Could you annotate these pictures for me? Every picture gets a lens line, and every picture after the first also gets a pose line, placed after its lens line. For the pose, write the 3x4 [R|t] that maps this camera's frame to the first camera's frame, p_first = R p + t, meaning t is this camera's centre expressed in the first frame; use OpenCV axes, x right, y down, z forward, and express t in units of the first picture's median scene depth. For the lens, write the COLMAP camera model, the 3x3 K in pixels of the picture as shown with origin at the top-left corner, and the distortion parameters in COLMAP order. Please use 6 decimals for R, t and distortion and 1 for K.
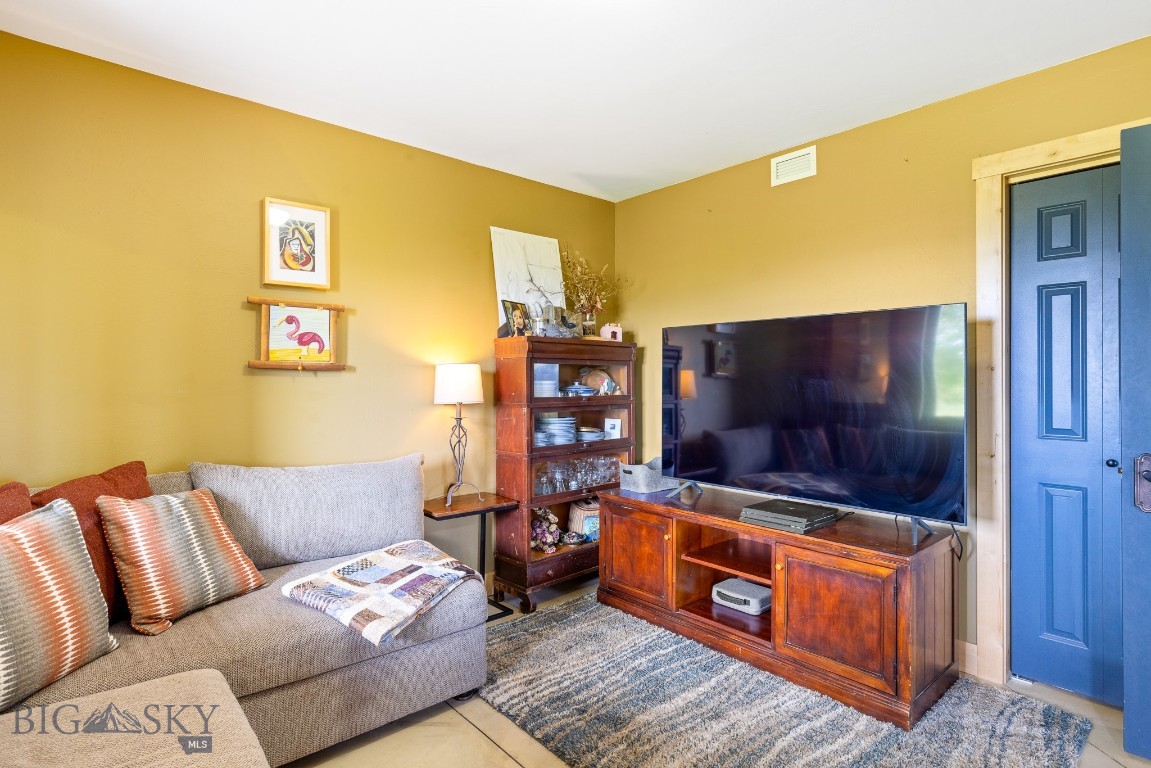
lens RADIAL K [[586.3, 0, 573.4], [0, 586.3, 378.4], [0, 0, 1]] dist [-0.002775, -0.000245]
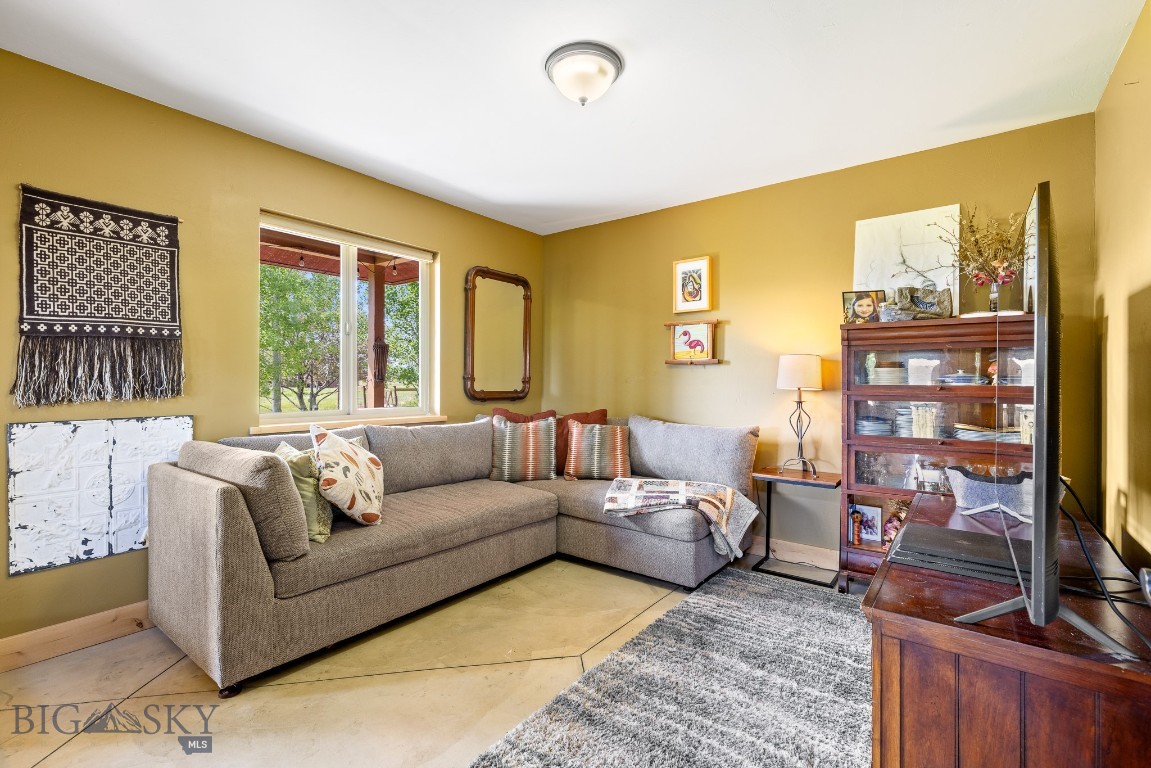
lens RADIAL K [[517.4, 0, 574.5], [0, 517.4, 383.3], [0, 0, 1]] dist [0.003803, -0.000568]
pose [[0.188479, 0.003620, -0.982070, 0.846996], [-0.001154, 0.999993, 0.003465, 0.032559], [0.982076, 0.000480, 0.188482, 0.425317]]
